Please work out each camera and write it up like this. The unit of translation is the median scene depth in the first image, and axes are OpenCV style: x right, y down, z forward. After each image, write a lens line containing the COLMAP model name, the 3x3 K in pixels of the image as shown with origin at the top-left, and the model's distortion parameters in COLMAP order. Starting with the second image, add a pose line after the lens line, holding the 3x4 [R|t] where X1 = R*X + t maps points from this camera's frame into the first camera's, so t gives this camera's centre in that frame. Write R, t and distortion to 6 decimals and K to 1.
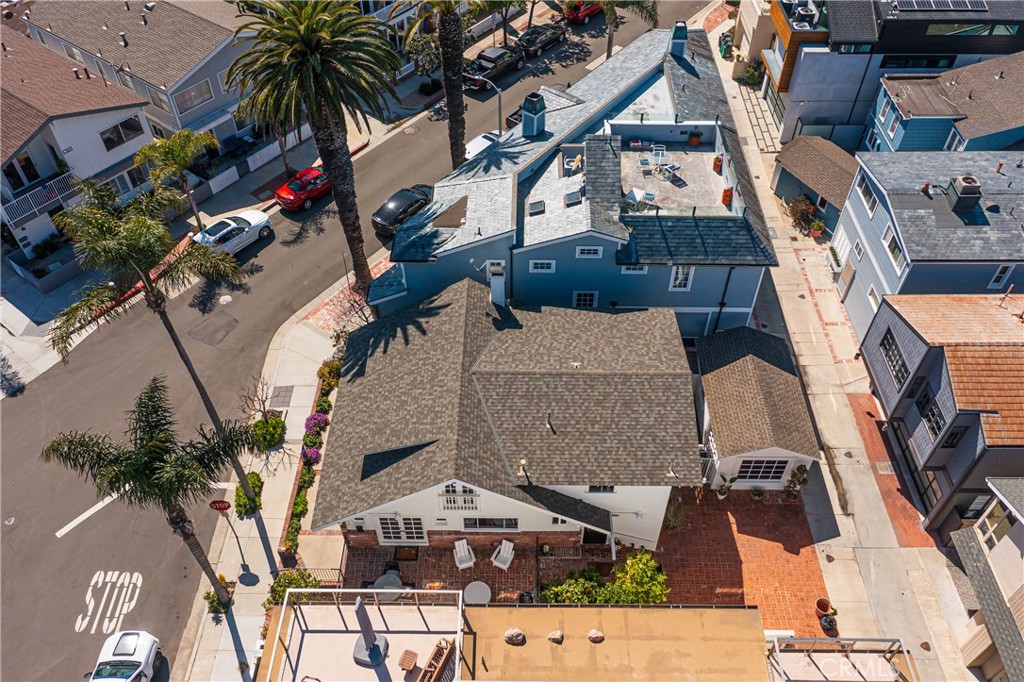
lens RADIAL K [[811.3, 0, 512.0], [0, 811.3, 341.0], [0, 0, 1]] dist [0.001368, 0.011379]
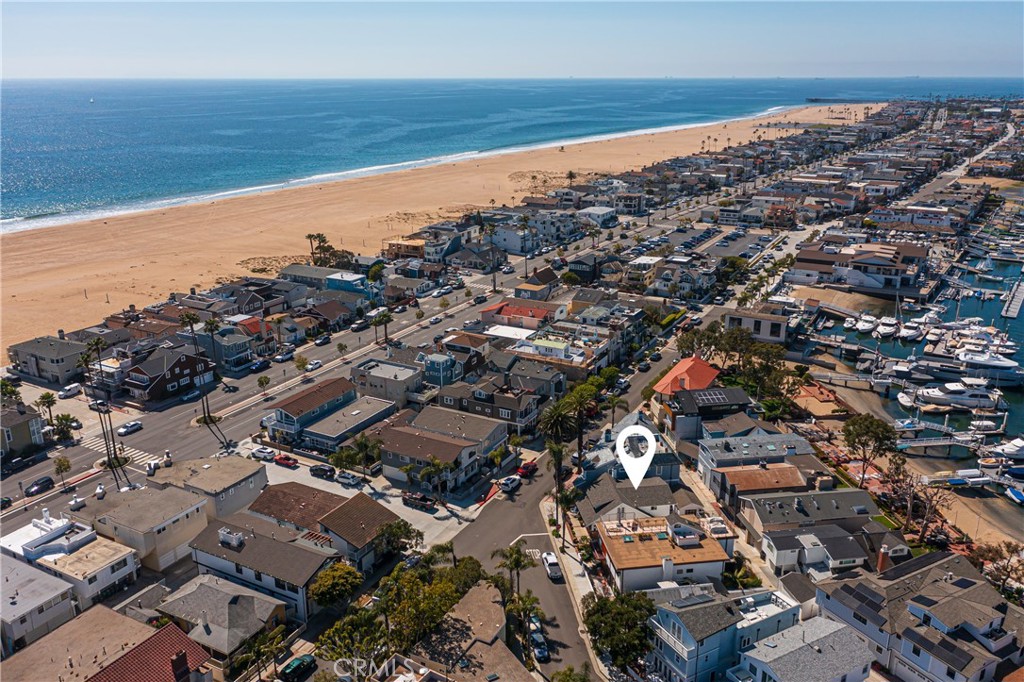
lens RADIAL K [[811.3, 0, 512.0], [0, 811.3, 341.0], [0, 0, 1]] dist [0.001368, 0.011379]
pose [[0.988256, -0.047426, 0.145259, -0.765187], [0.111968, 0.871646, -0.477175, 0.871897], [-0.103983, 0.487835, 0.866720, -1.928957]]
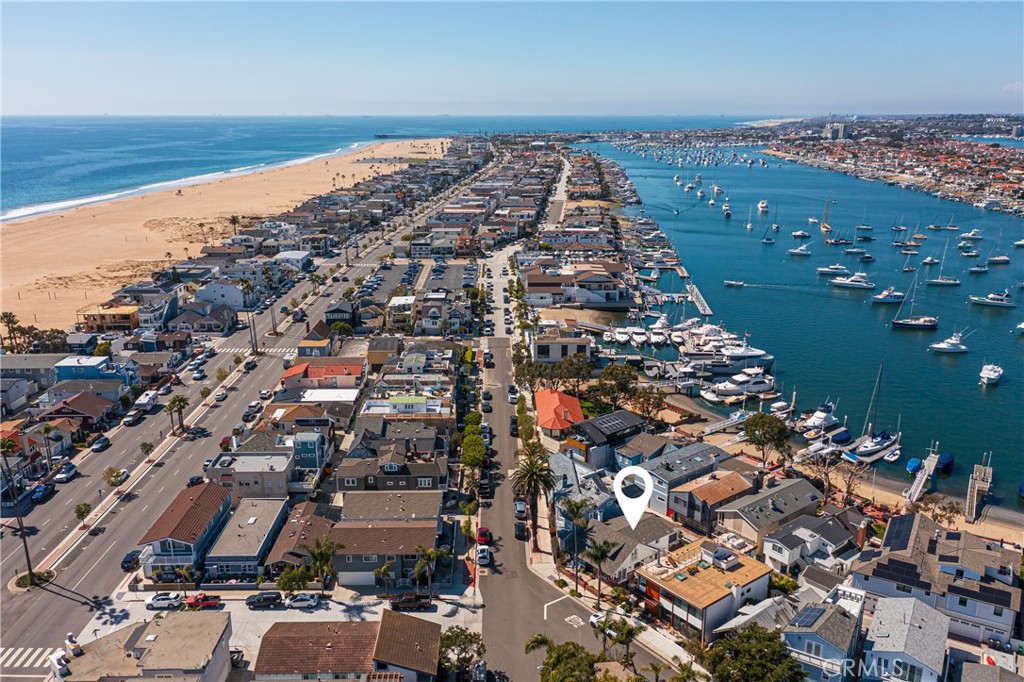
lens RADIAL K [[811.3, 0, 512.0], [0, 811.3, 341.0], [0, 0, 1]] dist [0.001368, 0.011379]
pose [[0.787448, -0.167414, 0.593211, -1.814658], [0.452400, 0.810637, -0.371756, 0.365894], [-0.418641, 0.561107, 0.714072, -1.473955]]
